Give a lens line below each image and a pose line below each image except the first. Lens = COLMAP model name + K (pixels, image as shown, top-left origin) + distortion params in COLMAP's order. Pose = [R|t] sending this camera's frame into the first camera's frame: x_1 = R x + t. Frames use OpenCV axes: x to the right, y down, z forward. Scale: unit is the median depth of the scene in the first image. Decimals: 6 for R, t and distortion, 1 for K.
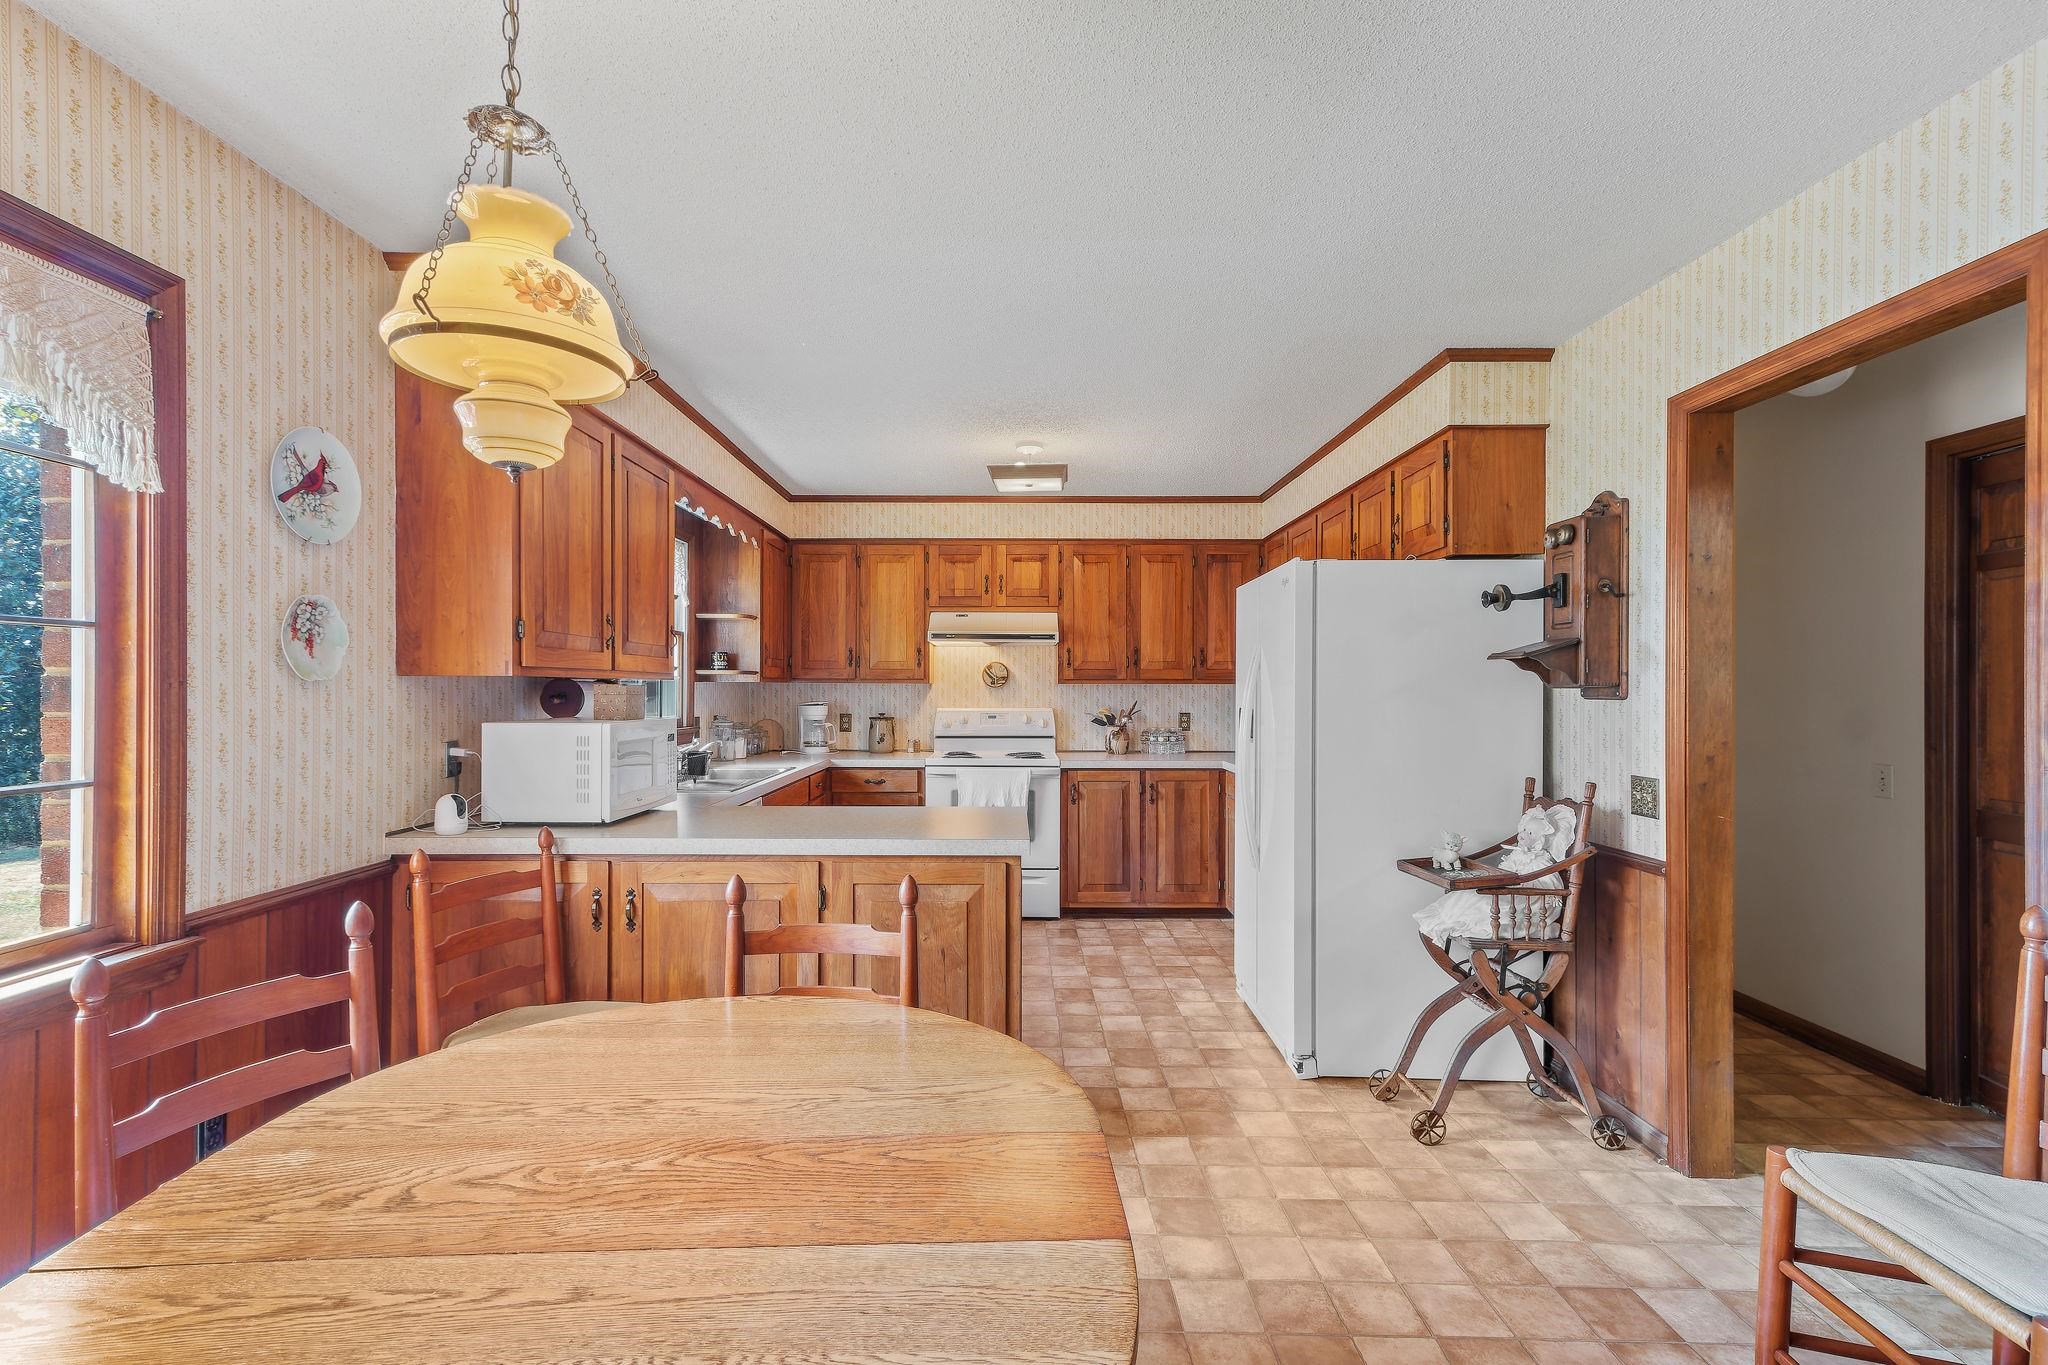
lens RADIAL K [[924.7, 0, 1001.6], [0, 924.7, 692.7], [0, 0, 1]] dist [0.012513, 0.000316]
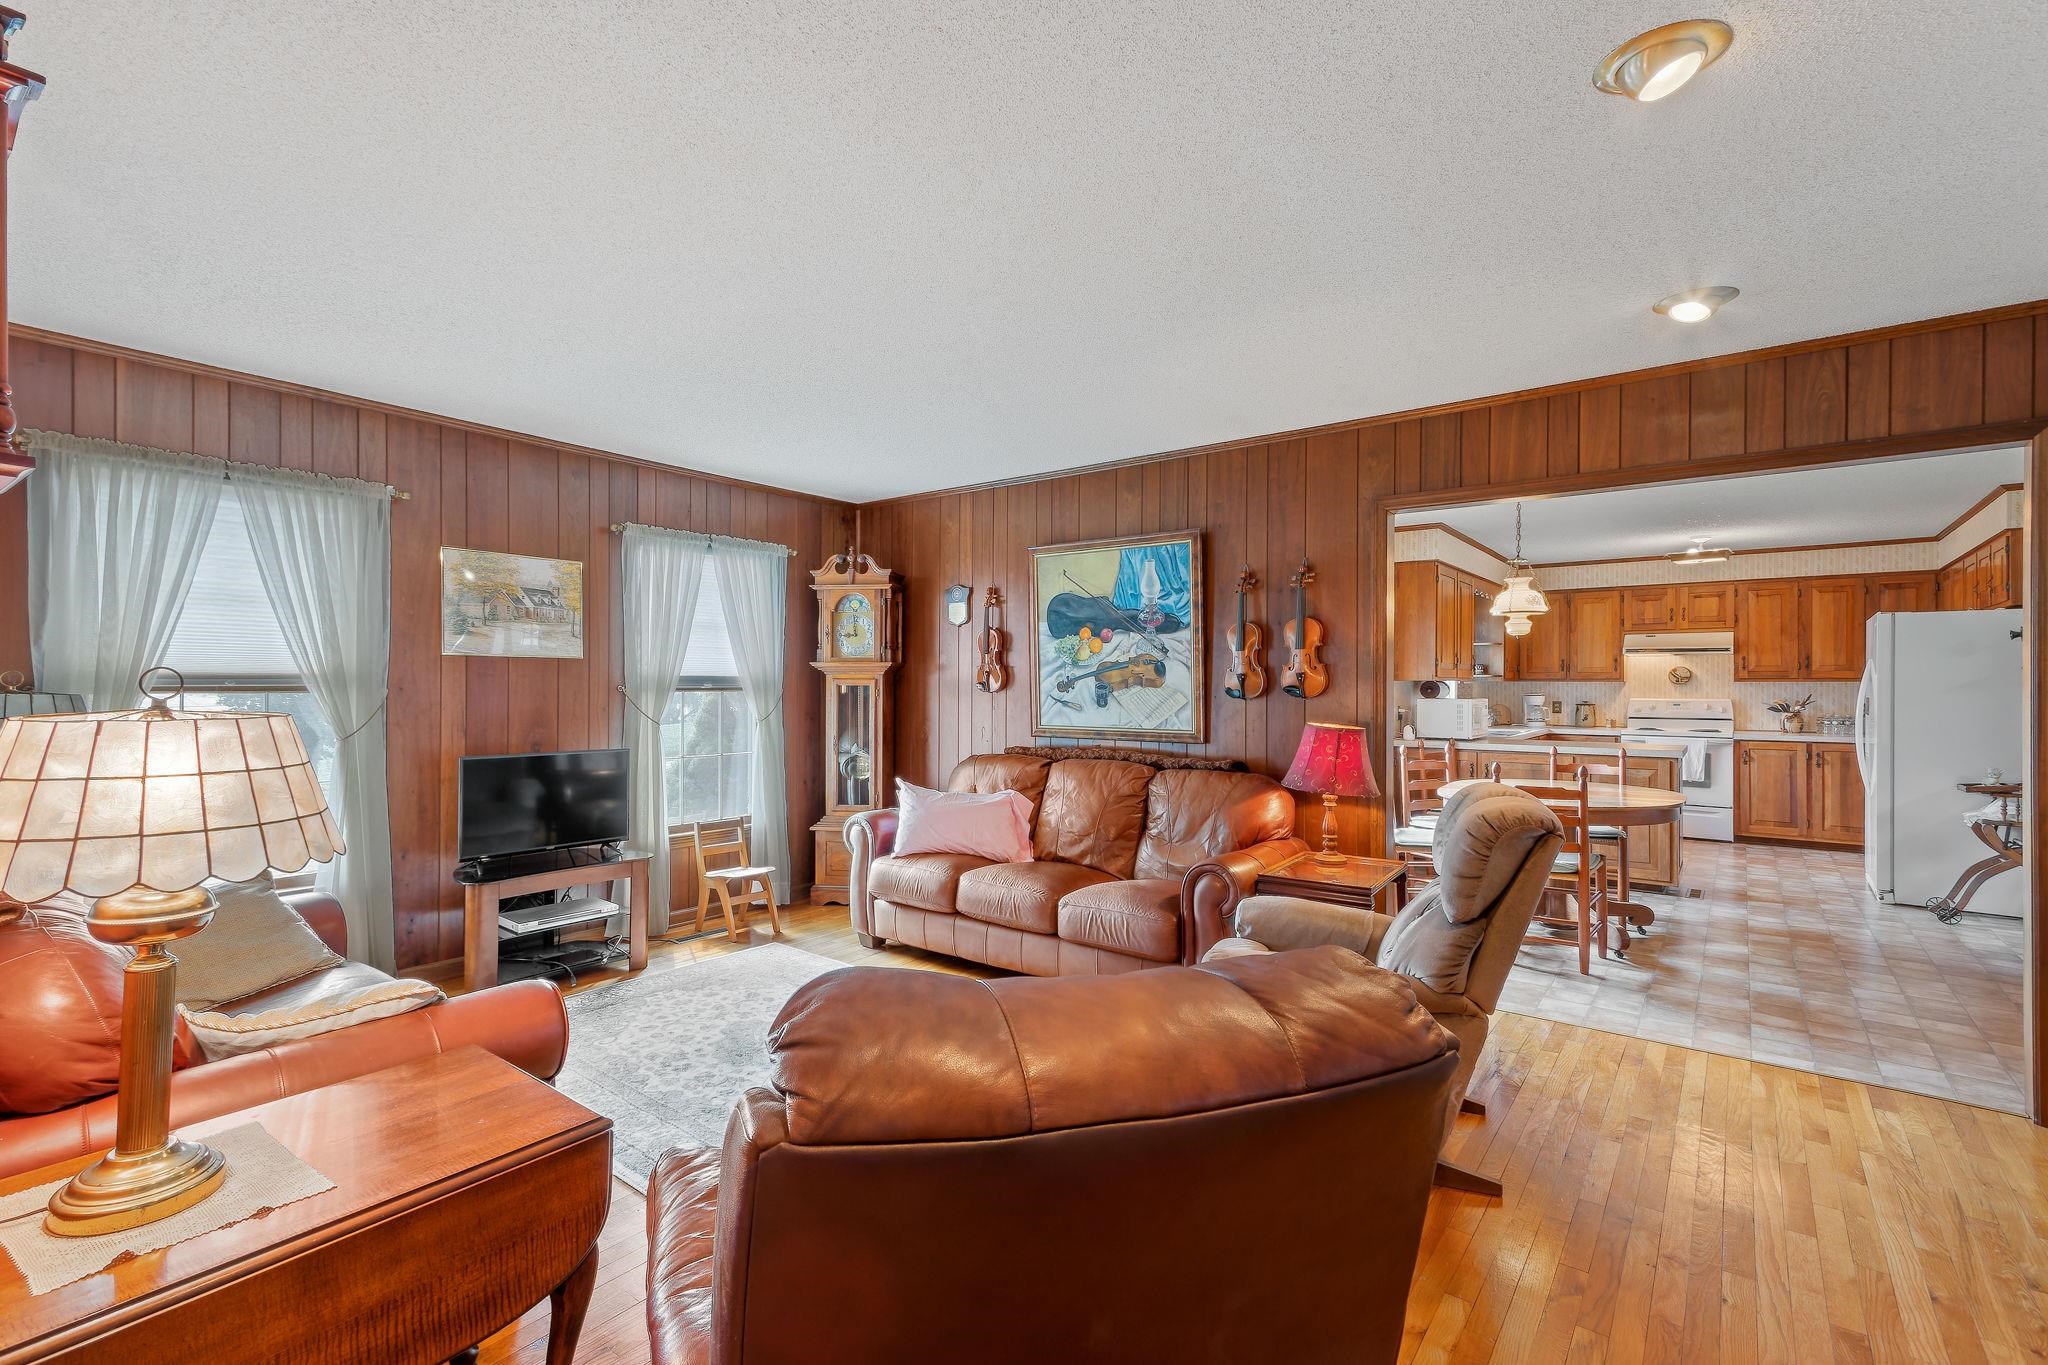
lens RADIAL K [[932.5, 0, 1020.6], [0, 932.5, 686.2], [0, 0, 1]] dist [0.044281, -0.008809]
pose [[0.804229, 0.000254, -0.594320, 0.051421], [-0.002090, 0.999995, -0.002401, 0.003150], [0.594316, 0.003173, 0.804225, -0.861717]]
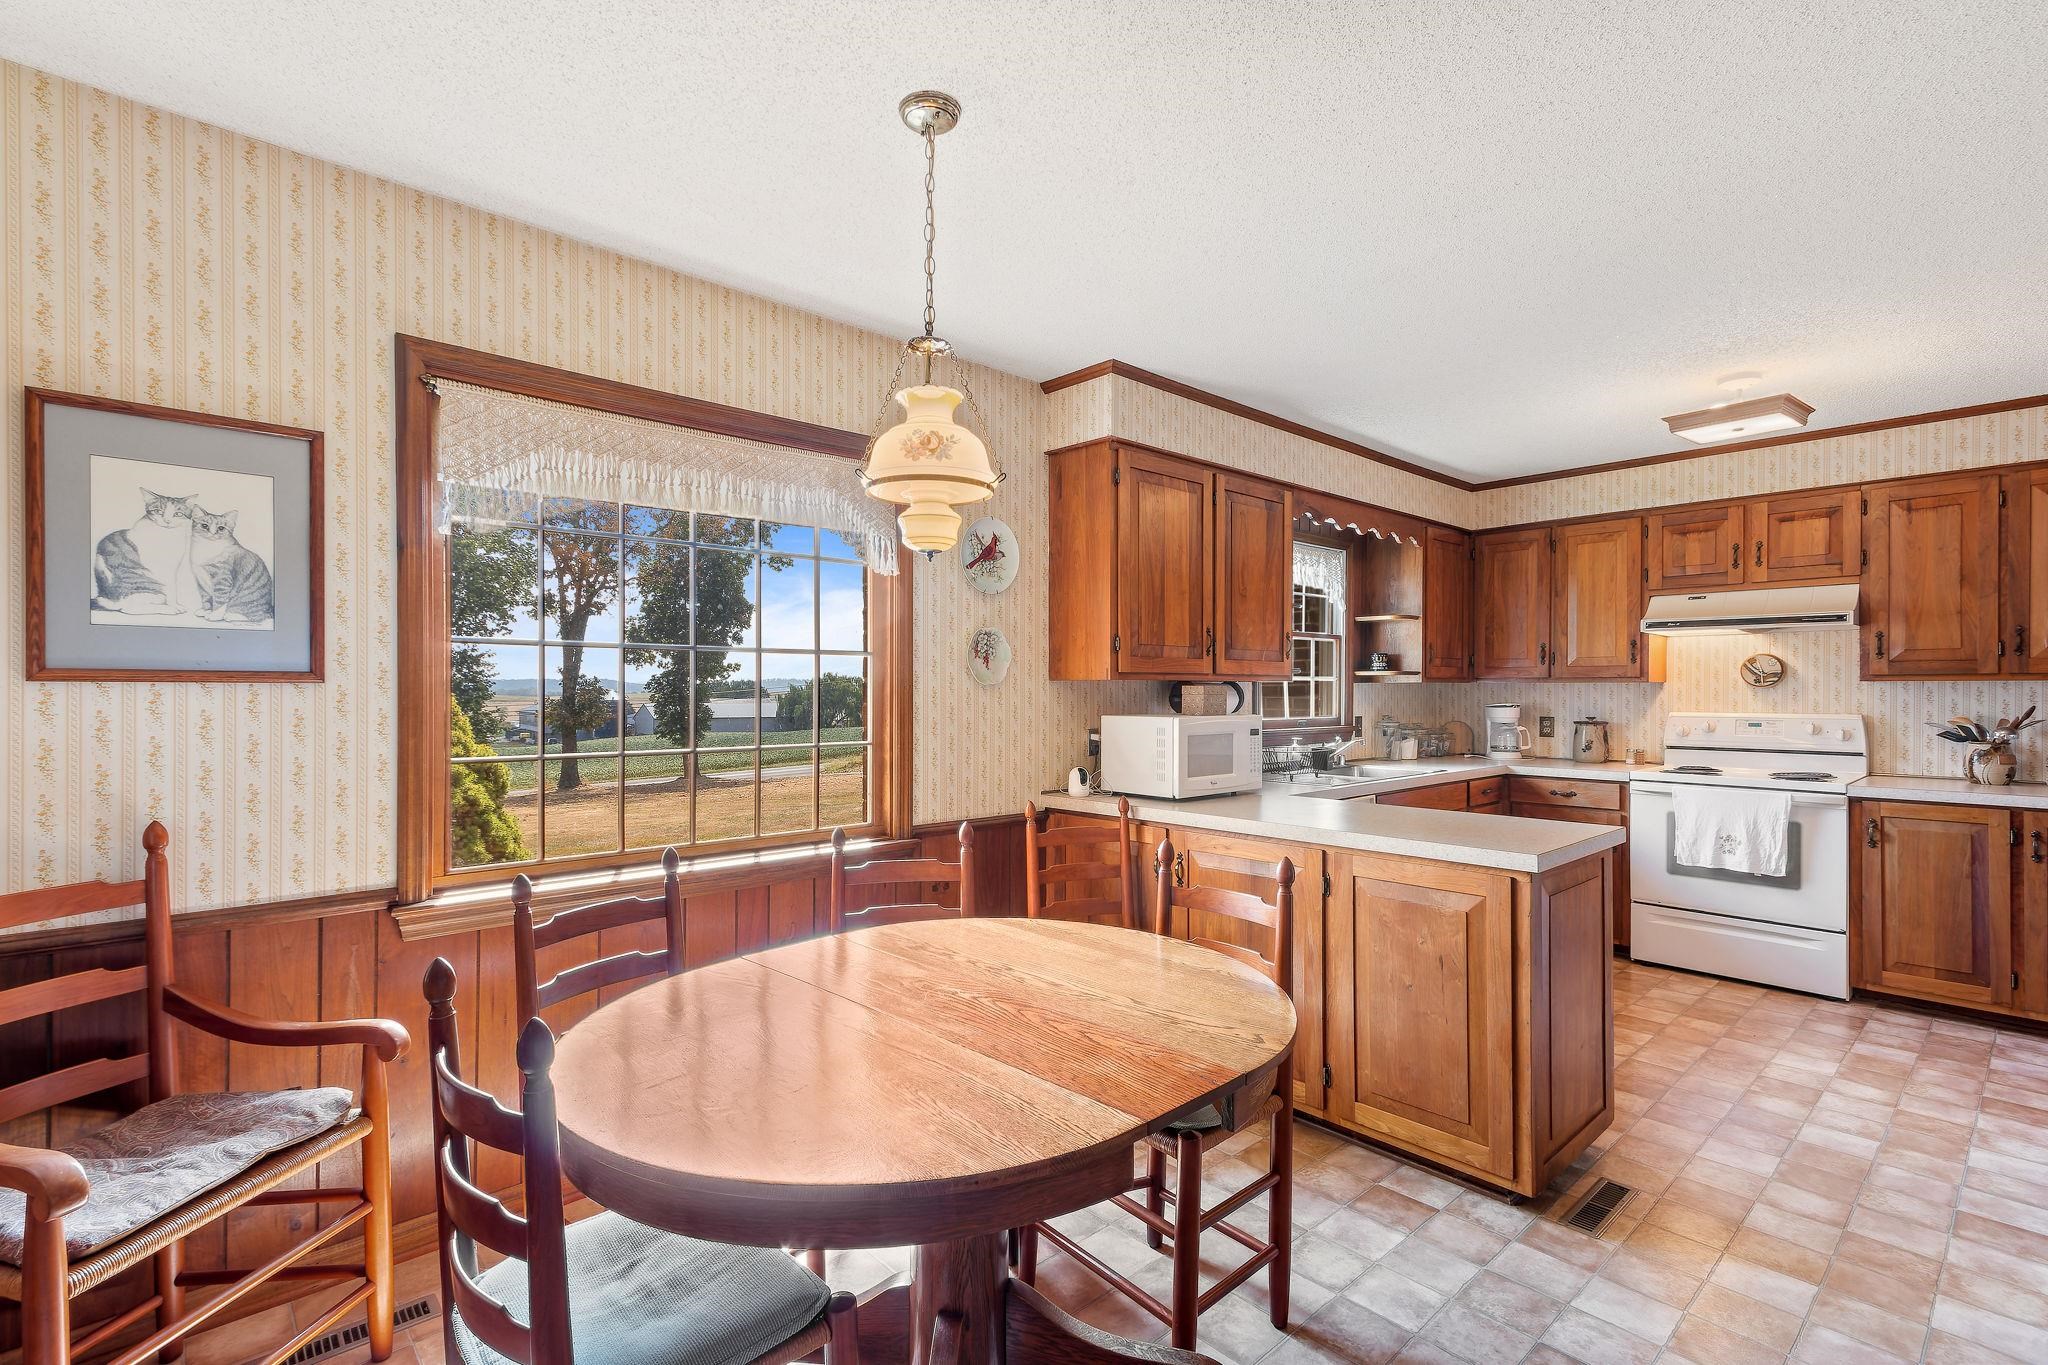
lens RADIAL K [[934.4, 0, 1011.2], [0, 934.4, 693.7], [0, 0, 1]] dist [0.034505, -0.008228]
pose [[0.679005, 0.000819, -0.734133, 0.164435], [-0.001045, 0.999999, 0.000149, 0.000739], [0.734133, 0.000666, 0.679005, -0.001421]]
